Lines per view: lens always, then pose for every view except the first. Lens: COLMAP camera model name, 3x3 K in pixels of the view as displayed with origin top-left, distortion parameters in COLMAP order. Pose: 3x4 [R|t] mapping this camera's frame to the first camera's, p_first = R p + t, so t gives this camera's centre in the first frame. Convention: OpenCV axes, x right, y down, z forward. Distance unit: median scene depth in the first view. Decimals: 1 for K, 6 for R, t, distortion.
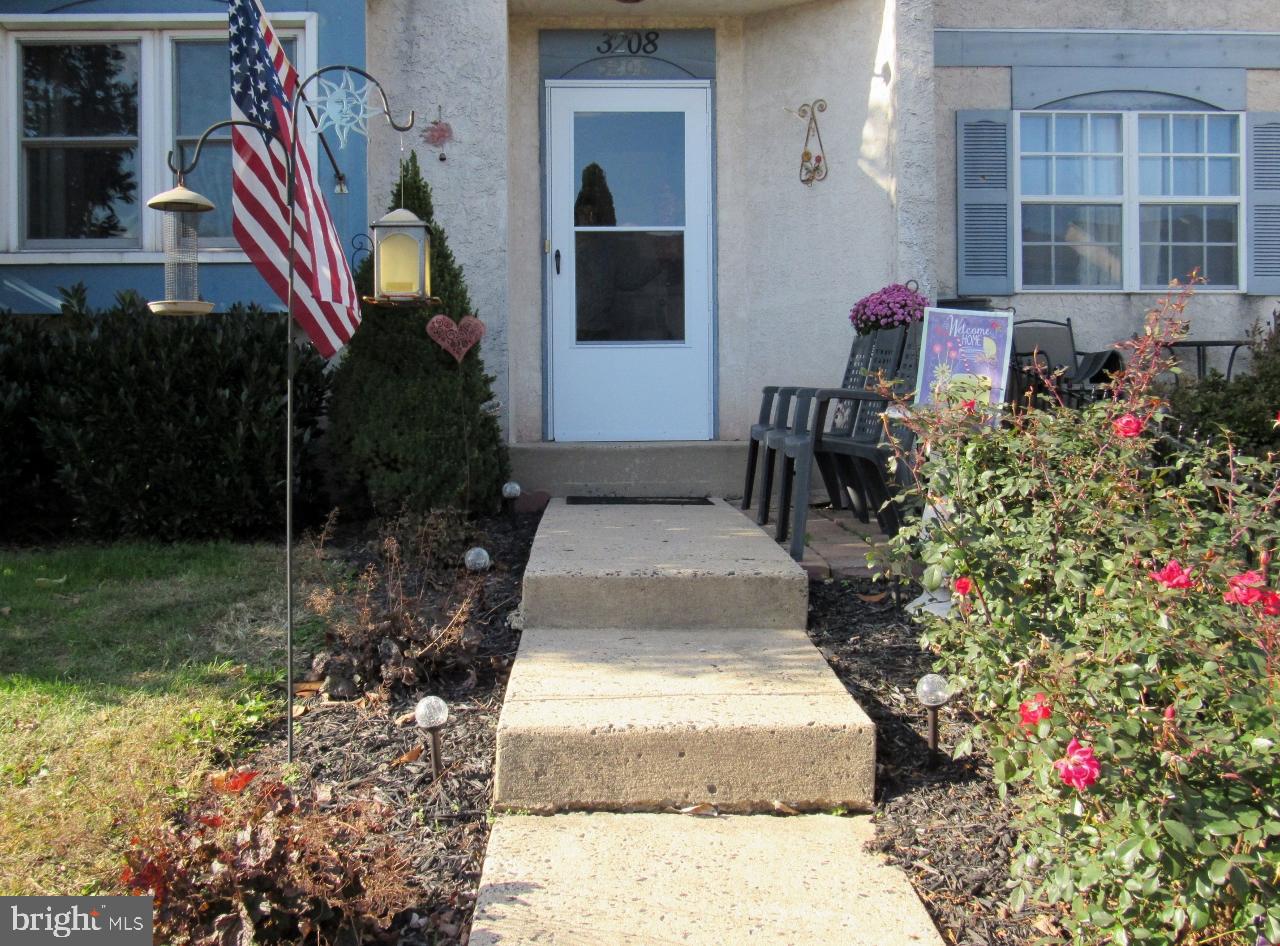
lens RADIAL K [[1346.5, 0, 645.4], [0, 1346.5, 472.0], [0, 0, 1]] dist [-0.033695, 0.000000]
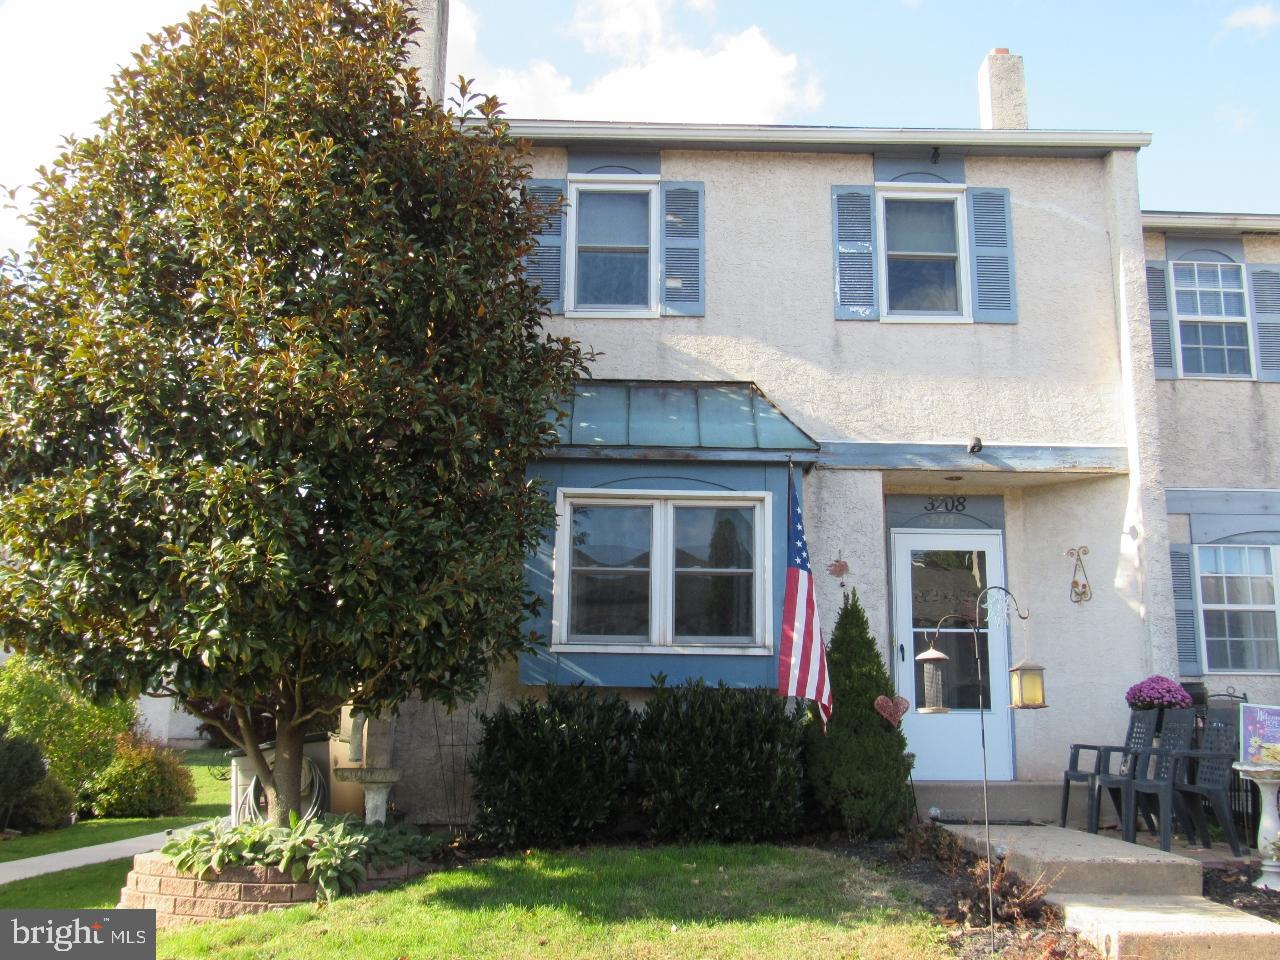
lens RADIAL K [[1346.5, 0, 635.1], [0, 1346.5, 484.2], [0, 0, 1]] dist [-0.033695, 0.000000]
pose [[0.999819, 0.015773, -0.010604, -0.346126], [-0.017825, 0.971808, -0.235100, 0.011987], [0.006597, 0.235246, 0.971913, -0.450643]]
